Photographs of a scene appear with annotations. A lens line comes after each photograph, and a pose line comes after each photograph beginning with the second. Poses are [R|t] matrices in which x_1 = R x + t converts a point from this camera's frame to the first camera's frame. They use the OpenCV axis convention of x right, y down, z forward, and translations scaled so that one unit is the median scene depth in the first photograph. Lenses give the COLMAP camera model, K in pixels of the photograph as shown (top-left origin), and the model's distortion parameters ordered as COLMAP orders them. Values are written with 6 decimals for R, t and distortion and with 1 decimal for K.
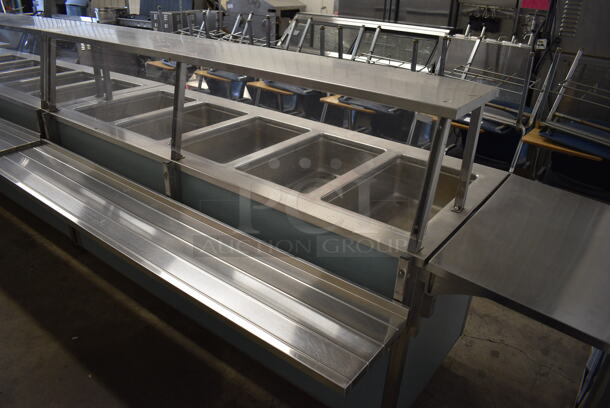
lens RADIAL K [[471.8, 0, 305.0], [0, 471.8, 204.0], [0, 0, 1]] dist [-0.088596, -0.000128]
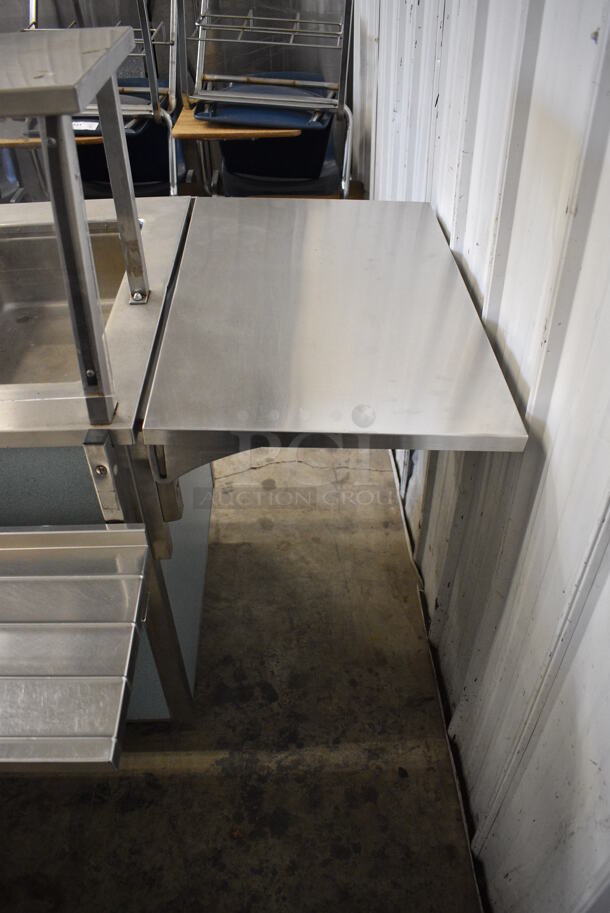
lens RADIAL K [[706.1, 0, 305.0], [0, 706.1, 456.5], [0, 0, 1]] dist [-0.088596, -0.000128]
pose [[0.774199, -0.447571, 0.447544, 0.031647], [0.317861, 0.886386, 0.336577, -0.023905], [-0.547339, -0.118320, 0.828505, 0.171451]]
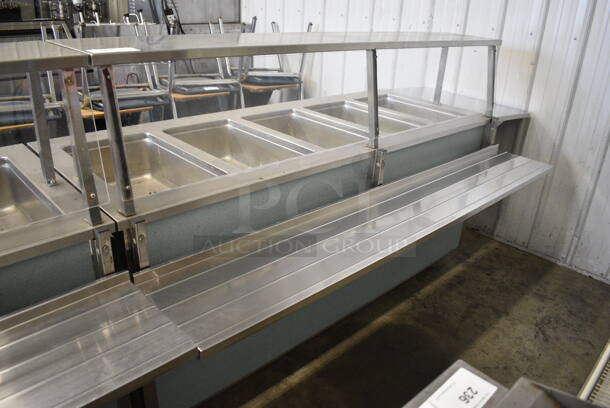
lens RADIAL K [[471.8, 0, 305.0], [0, 471.8, 204.0], [0, 0, 1]] dist [-0.088596, -0.000128]
pose [[0.147851, -0.425768, 0.892671, -1.066393], [0.397460, 0.852076, 0.340576, -0.336217], [-0.905630, 0.304446, 0.295206, 0.733550]]
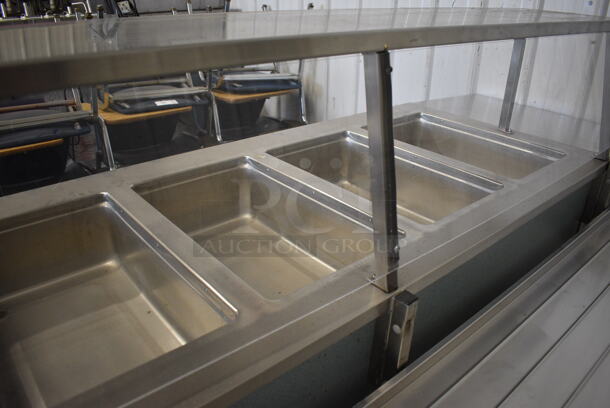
lens RADIAL K [[471.8, 0, 305.0], [0, 471.8, 204.0], [0, 0, 1]] dist [-0.088596, -0.000128]
pose [[0.202877, -0.448763, 0.870318, -0.534564], [0.429121, 0.839654, 0.332921, -0.280729], [-0.880168, 0.305930, 0.362920, 0.747715]]
